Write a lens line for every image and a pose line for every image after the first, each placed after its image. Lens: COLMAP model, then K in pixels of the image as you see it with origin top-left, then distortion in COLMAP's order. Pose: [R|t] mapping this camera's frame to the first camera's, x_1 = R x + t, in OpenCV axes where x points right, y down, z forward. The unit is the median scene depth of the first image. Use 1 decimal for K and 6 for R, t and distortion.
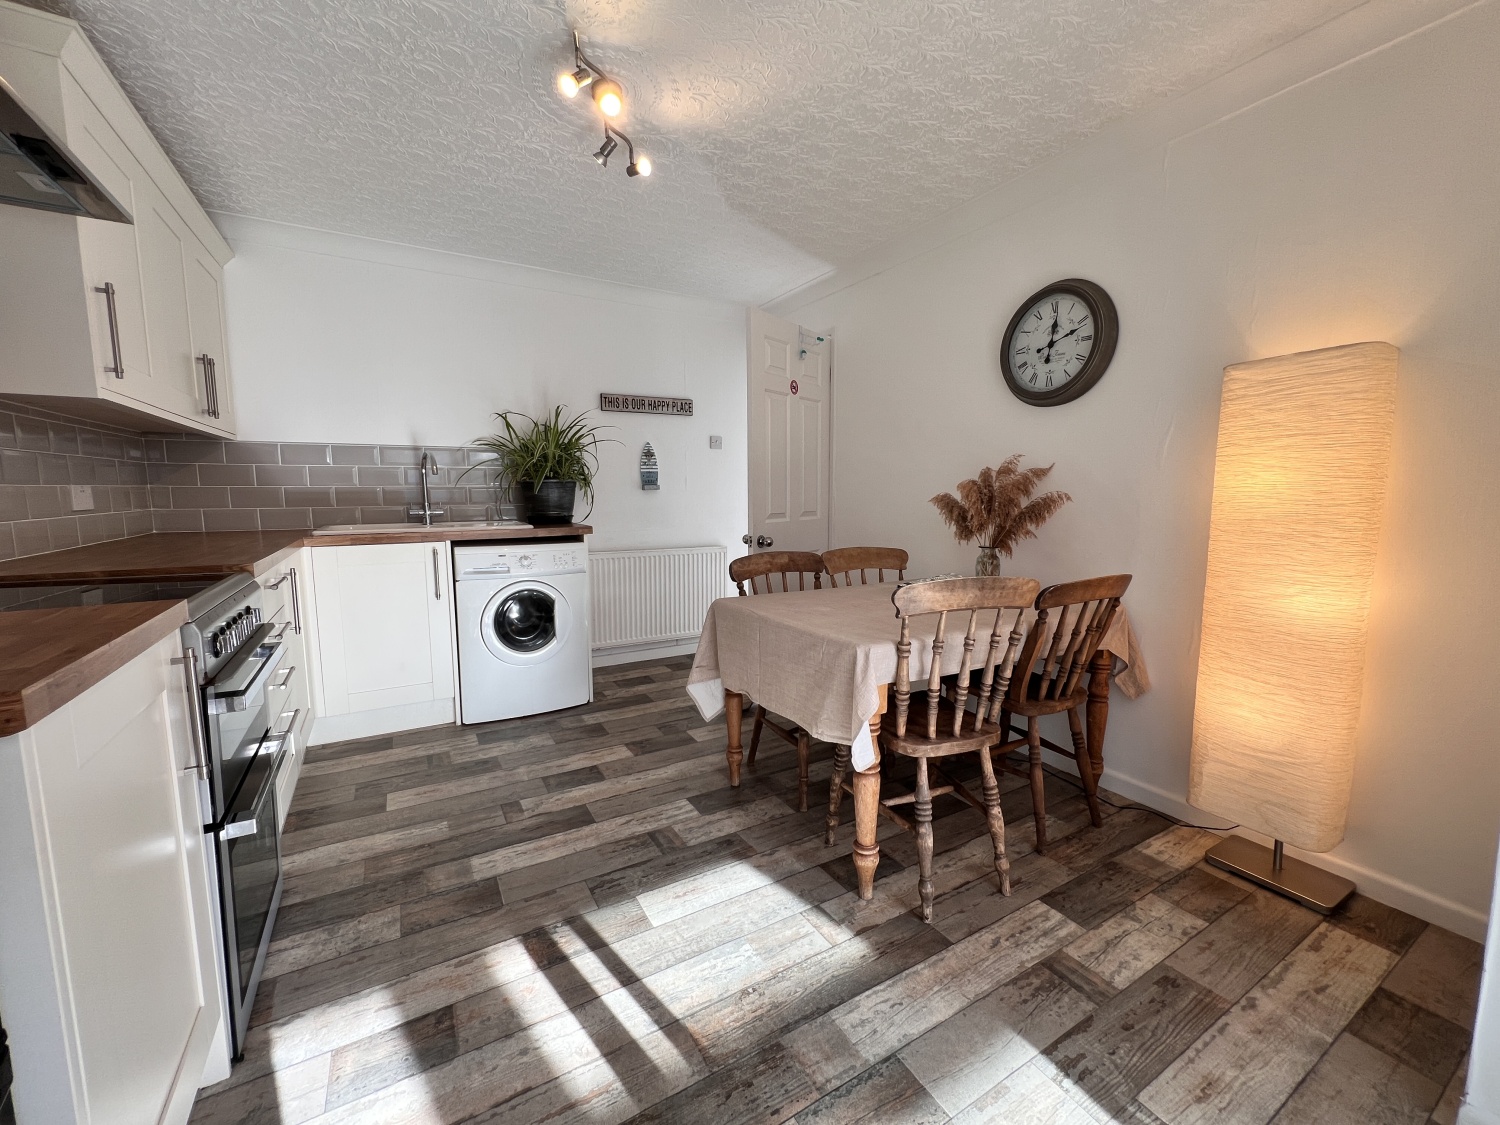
lens RADIAL K [[603.9, 0, 749.4], [0, 603.9, 558.2], [0, 0, 1]] dist [-0.001429, 0.000622]
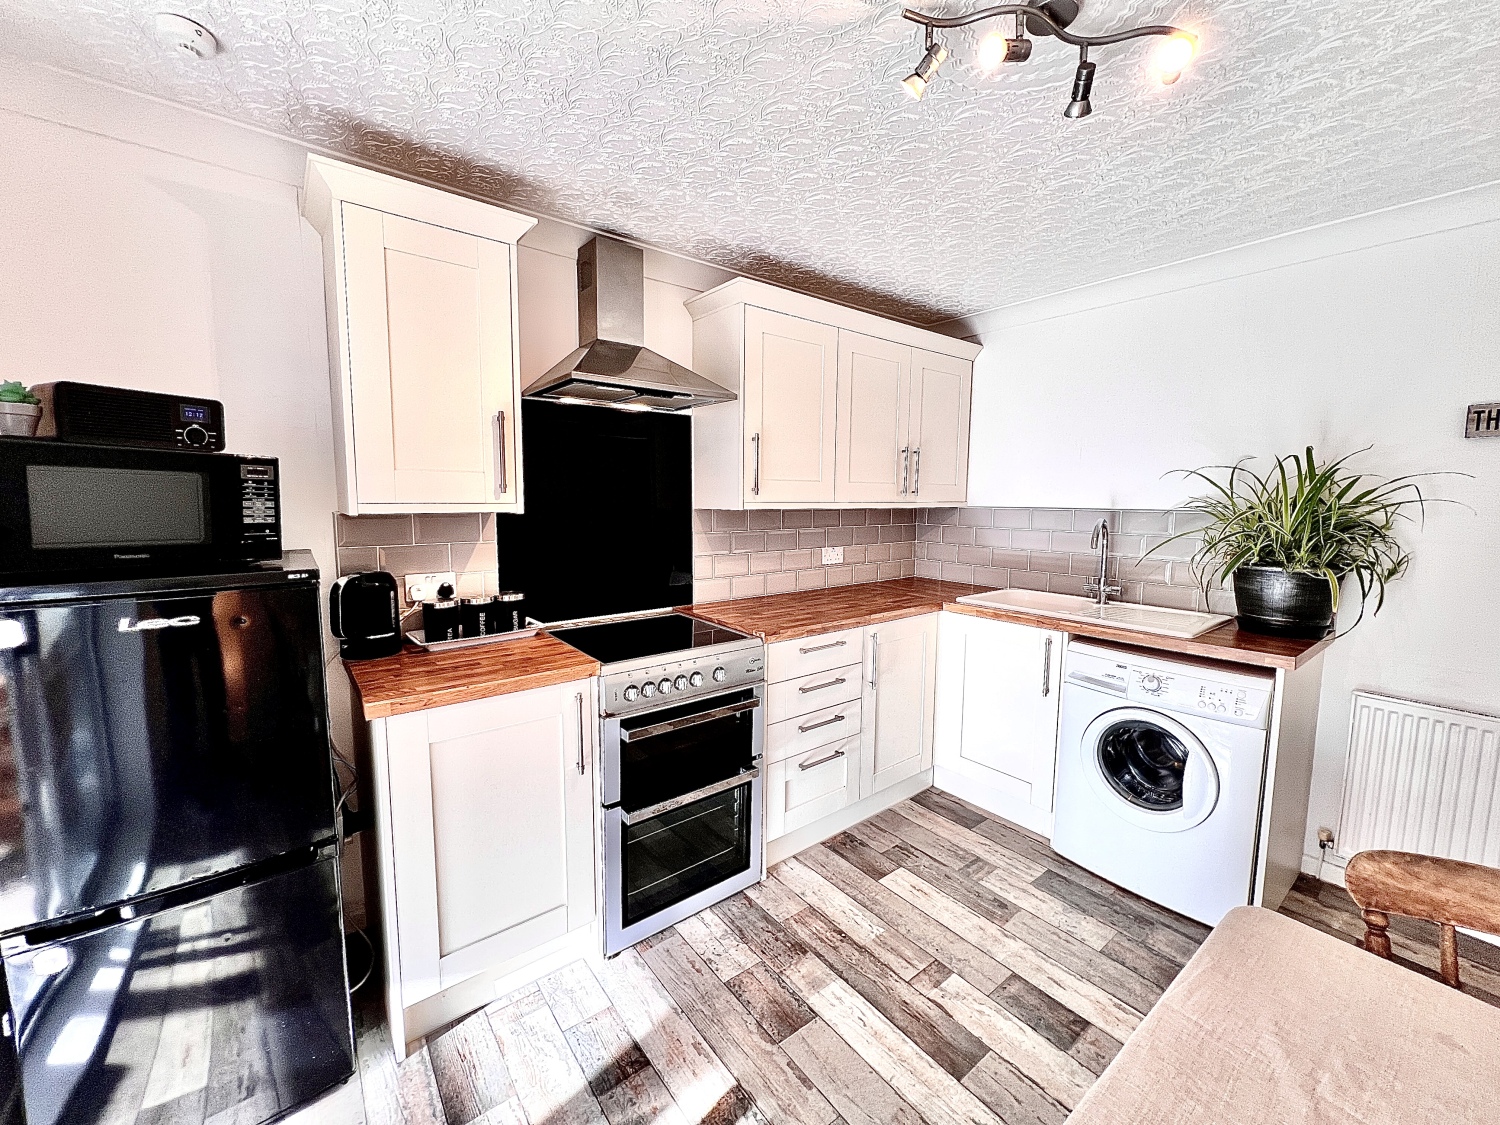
lens RADIAL K [[603.9, 0, 749.4], [0, 603.9, 558.2], [0, 0, 1]] dist [-0.001429, 0.000622]
pose [[0.128420, 0.106256, -0.986011, 0.355087], [-0.119183, 0.988691, 0.091022, -0.210249], [0.984532, 0.105827, 0.139631, 0.599461]]
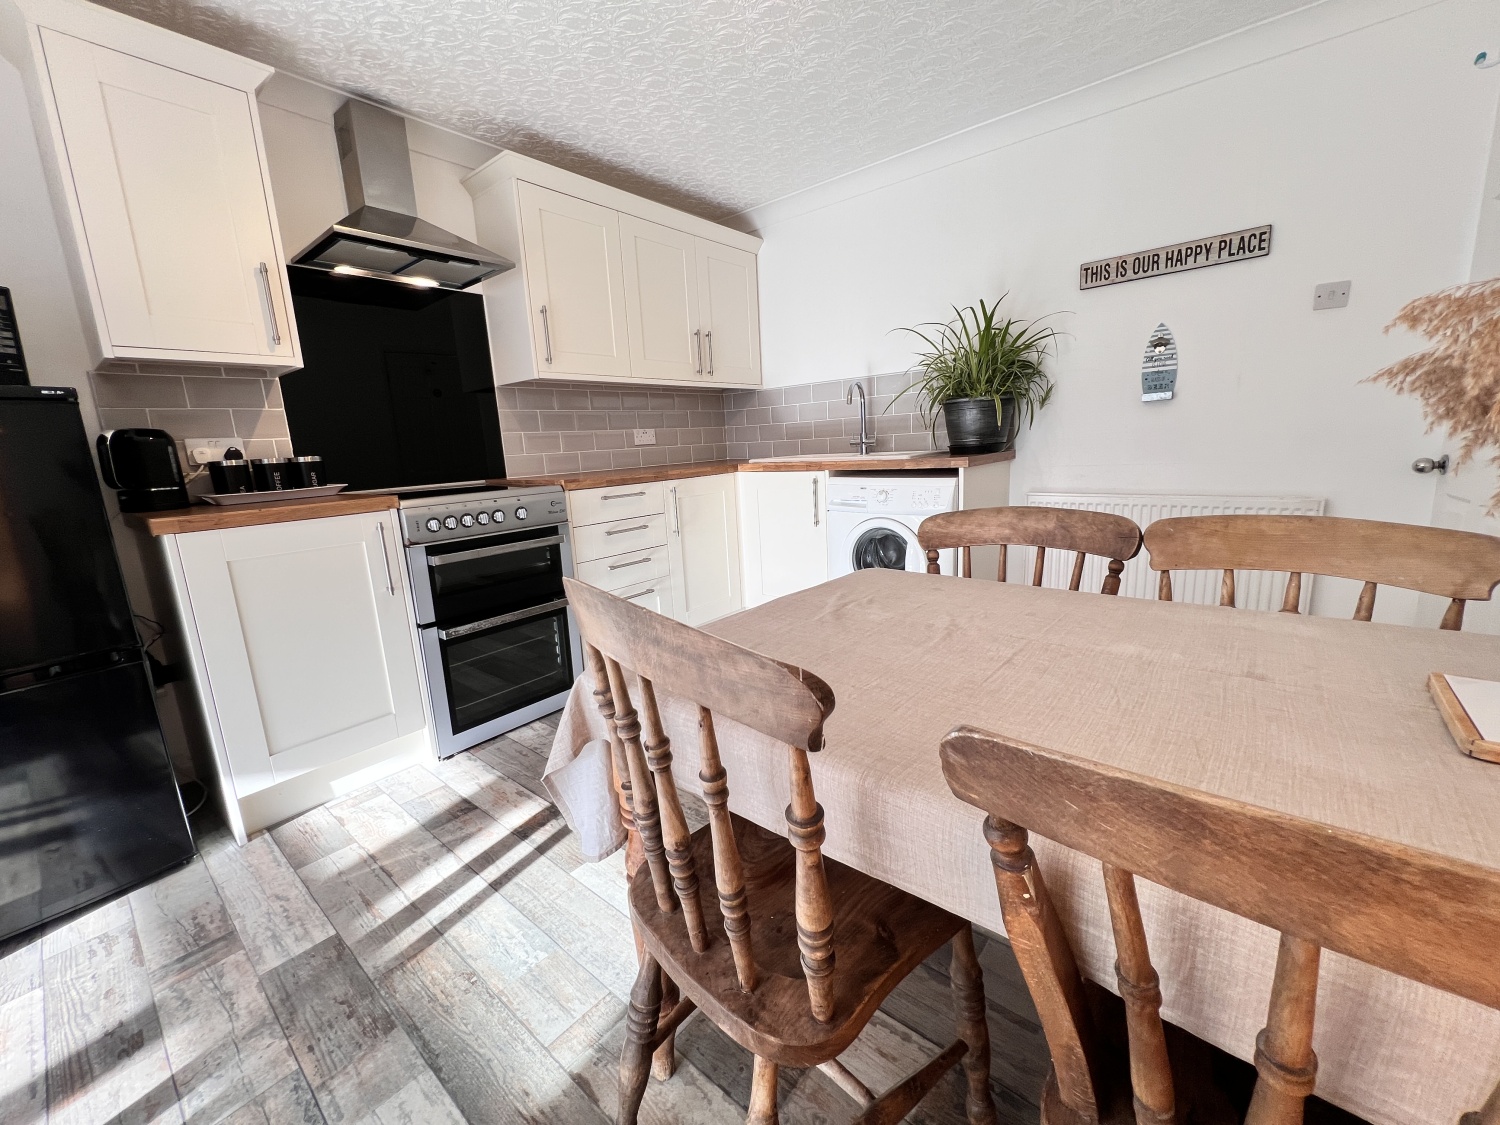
lens RADIAL K [[603.9, 0, 749.4], [0, 603.9, 558.2], [0, 0, 1]] dist [-0.001429, 0.000622]
pose [[0.337850, 0.163785, -0.926840, 0.582607], [-0.056221, 0.986496, 0.153834, -0.043725], [0.939519, 0.000135, 0.342496, 0.720160]]
